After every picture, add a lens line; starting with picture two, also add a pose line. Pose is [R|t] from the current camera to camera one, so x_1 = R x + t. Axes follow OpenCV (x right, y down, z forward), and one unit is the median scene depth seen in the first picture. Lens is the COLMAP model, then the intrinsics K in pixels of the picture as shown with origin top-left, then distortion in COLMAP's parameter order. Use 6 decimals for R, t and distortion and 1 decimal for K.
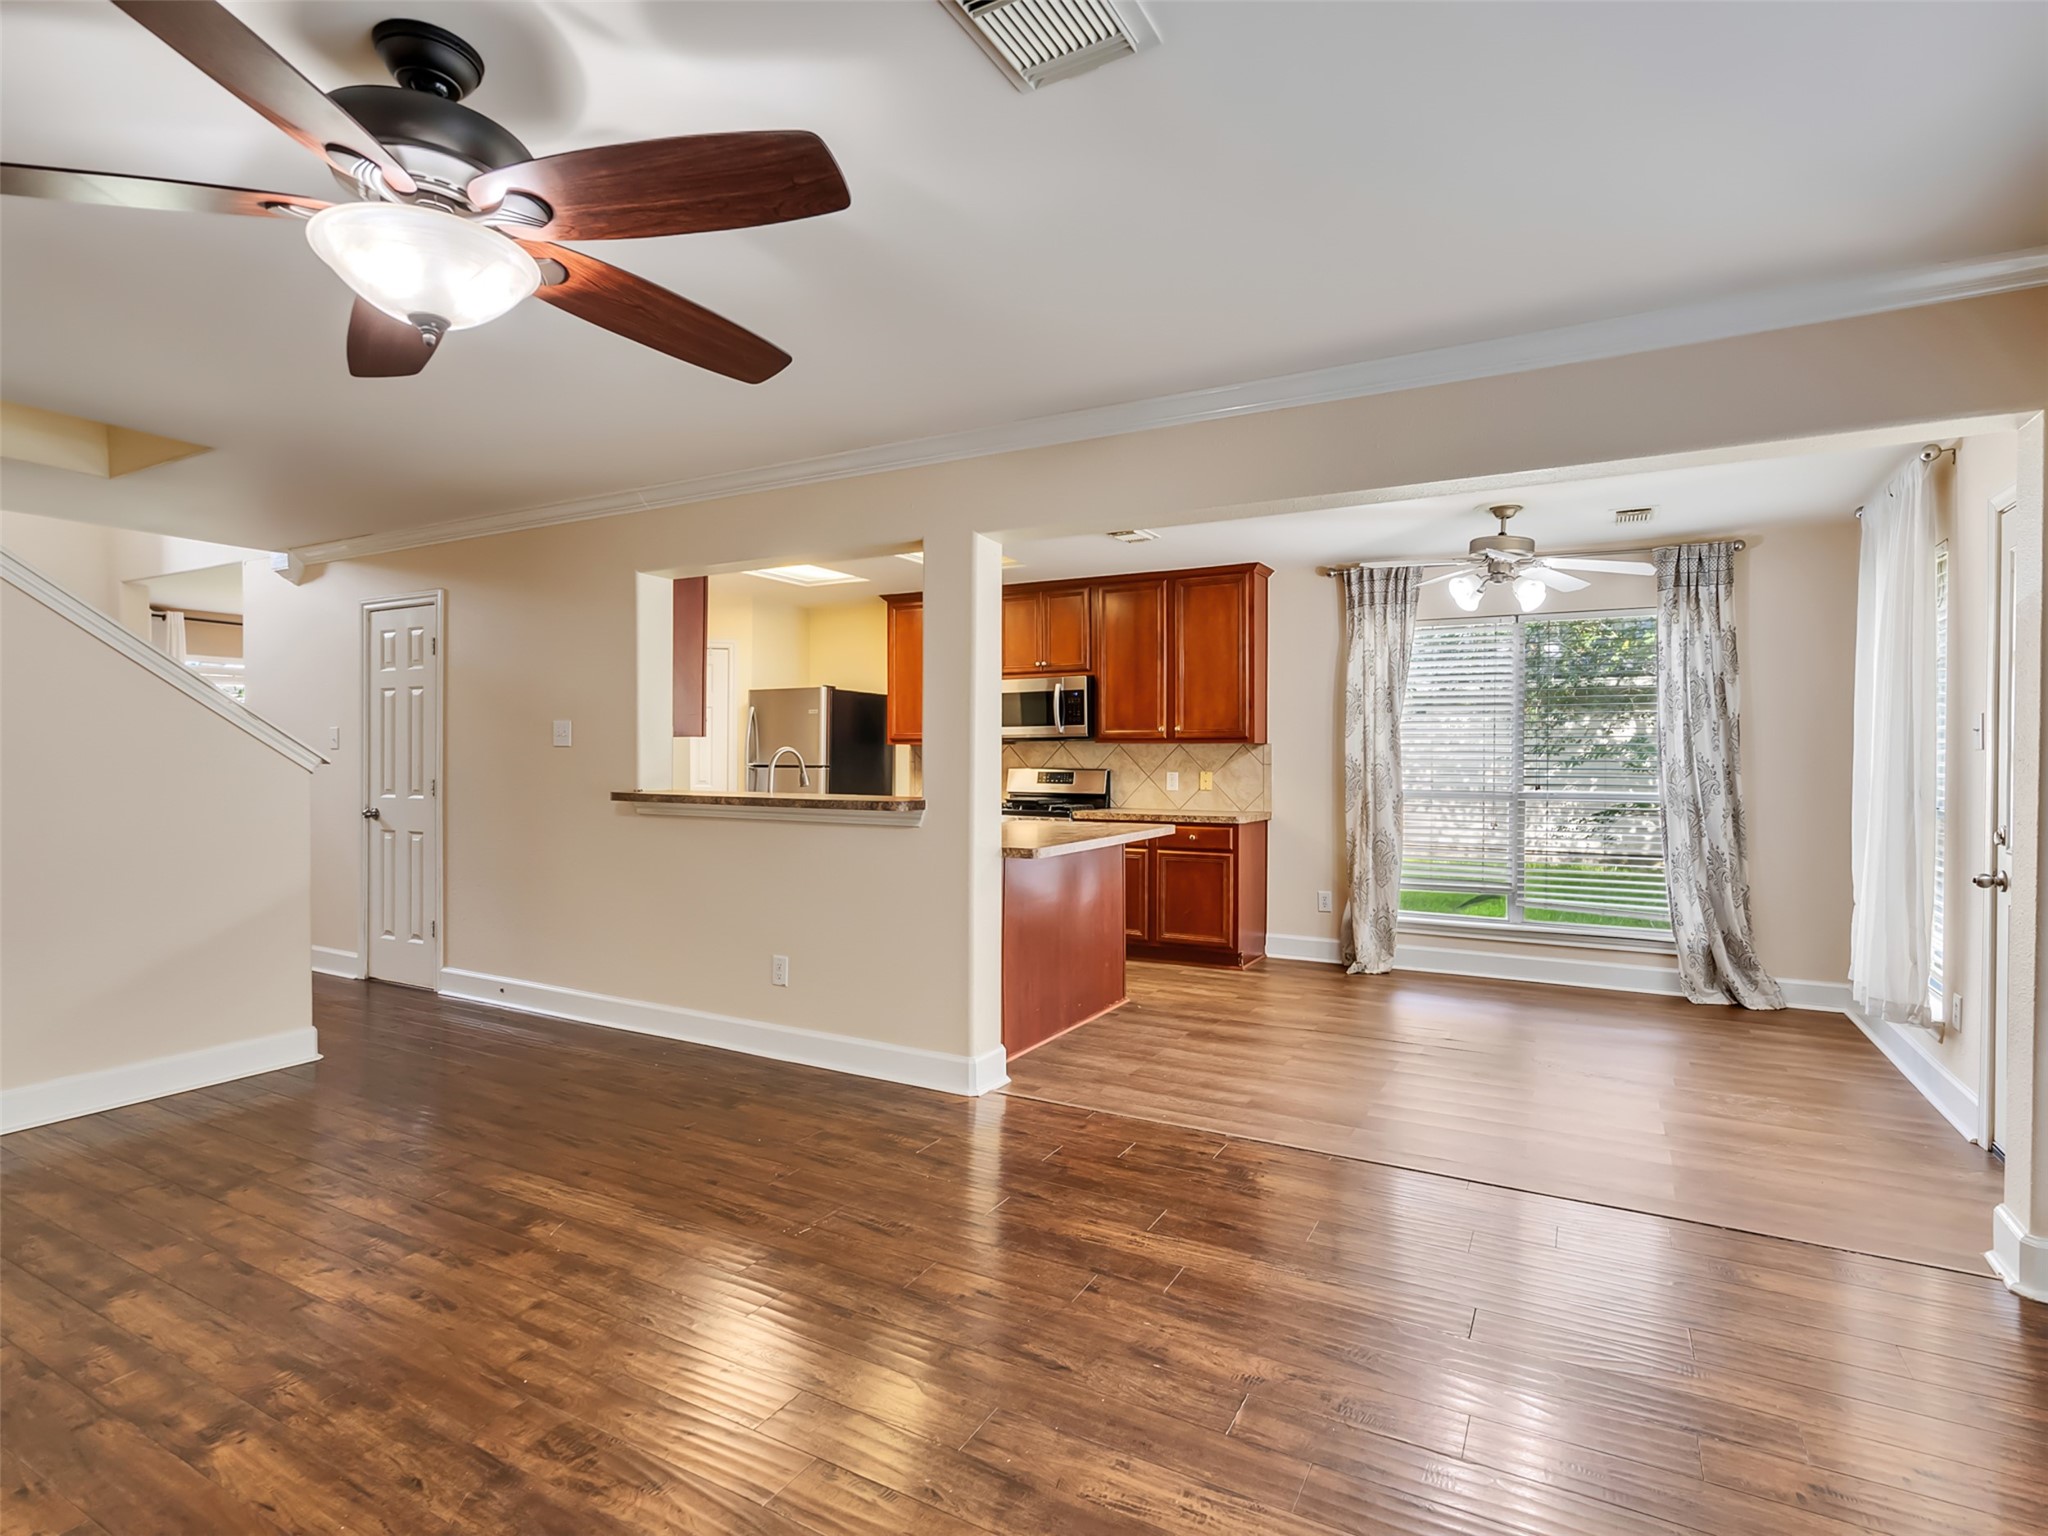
lens RADIAL K [[1046.7, 0, 1010.5], [0, 1046.7, 758.6], [0, 0, 1]] dist [-0.002950, 0.002027]
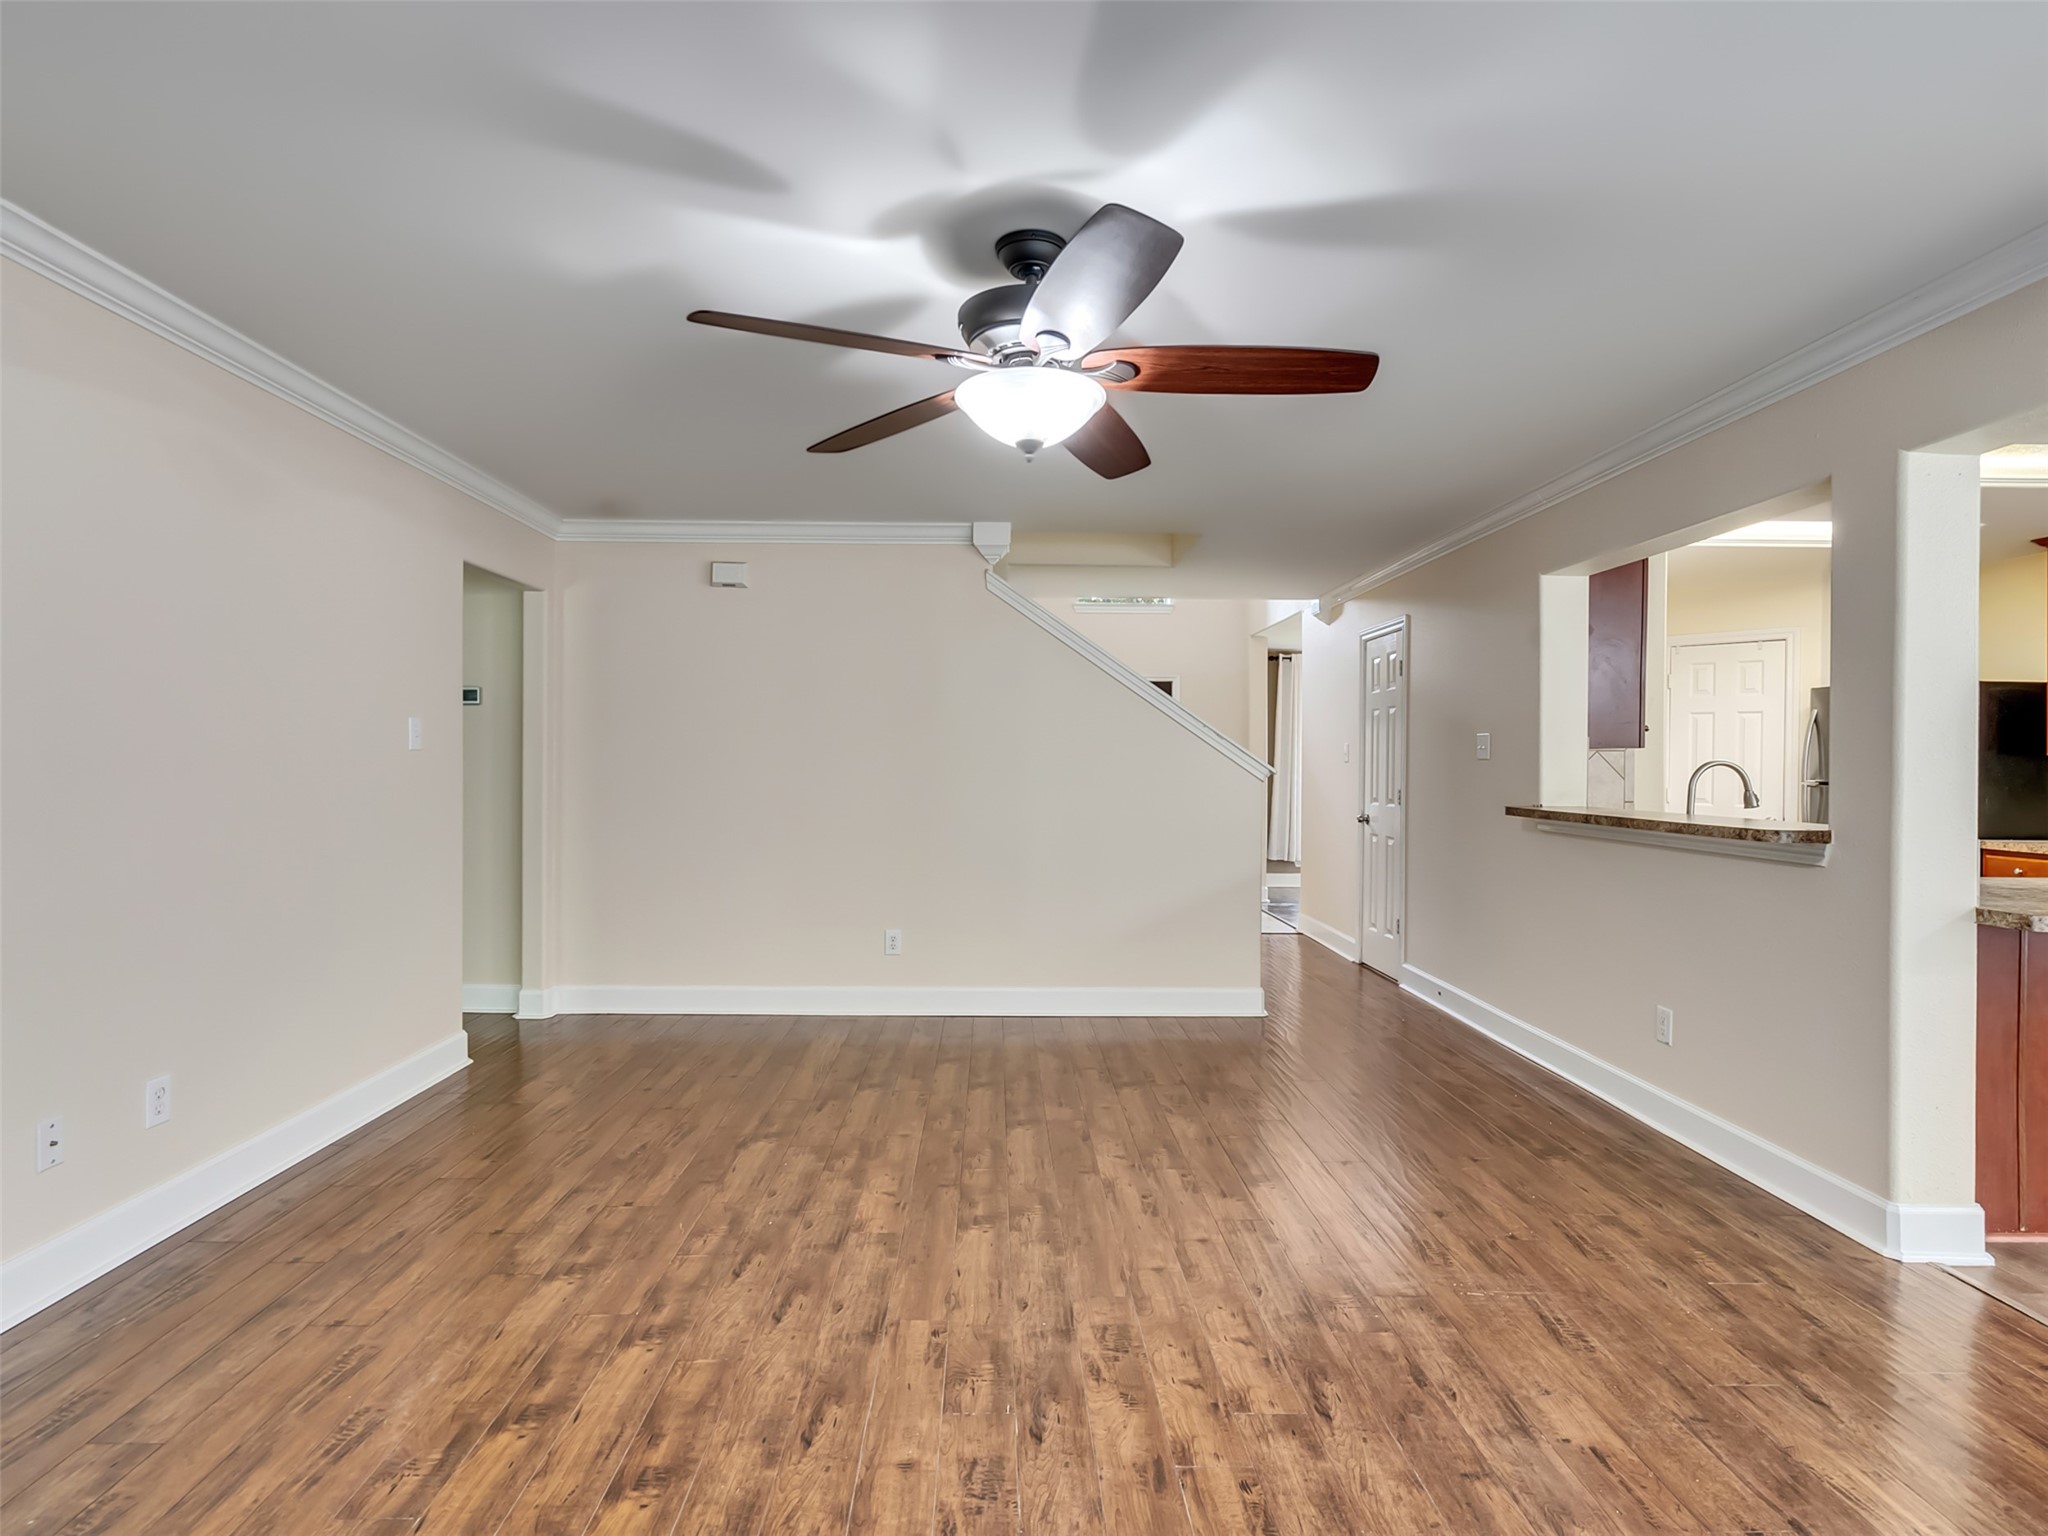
lens RADIAL K [[1046.7, 0, 1003.8], [0, 1046.7, 764.7], [0, 0, 1]] dist [-0.002950, 0.002027]
pose [[0.499653, 0.000743, -0.866226, 0.307337], [-0.005350, 0.999983, -0.002229, -0.002096], [0.866209, 0.005748, 0.499648, 0.154174]]
